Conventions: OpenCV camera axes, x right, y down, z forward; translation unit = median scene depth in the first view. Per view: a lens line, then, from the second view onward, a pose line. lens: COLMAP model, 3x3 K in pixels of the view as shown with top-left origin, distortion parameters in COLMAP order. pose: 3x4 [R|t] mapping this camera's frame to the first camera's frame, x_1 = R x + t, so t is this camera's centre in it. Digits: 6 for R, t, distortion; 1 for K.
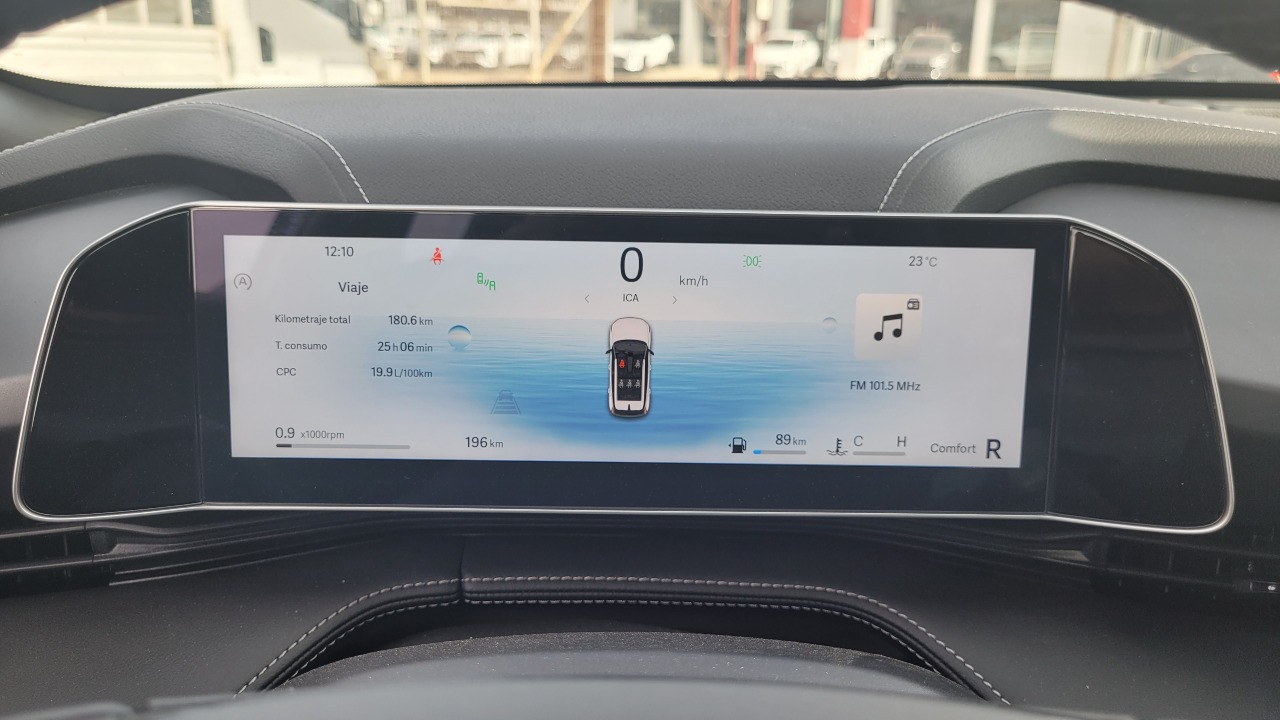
lens RADIAL K [[954.3, 0, 631.4], [0, 954.3, 364.2], [0, 0, 1]] dist [0.021853, -0.003713]
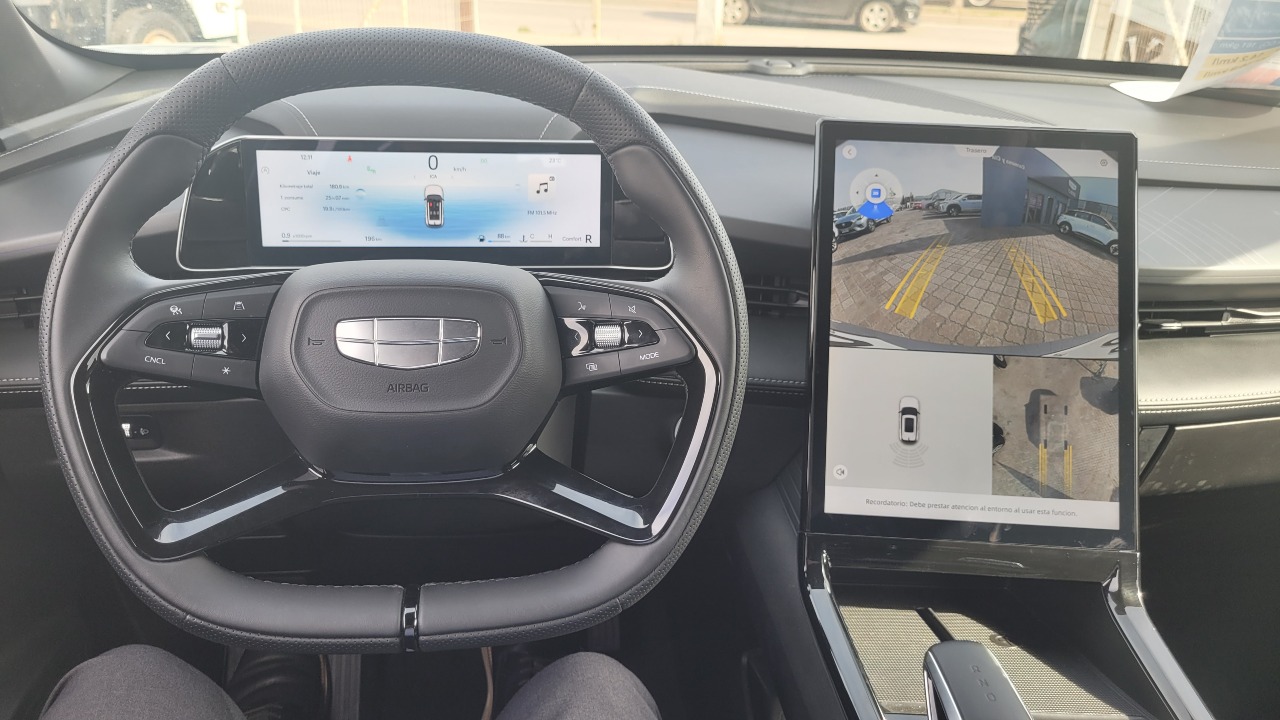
lens RADIAL K [[1029.8, 0, 623.4], [0, 1029.8, 356.6], [0, 0, 1]] dist [0.031532, -0.001638]
pose [[0.991912, -0.029706, 0.123399, 0.138023], [0.019772, 0.996521, 0.080957, 0.179172], [-0.125374, -0.077862, 0.989049, -1.640760]]
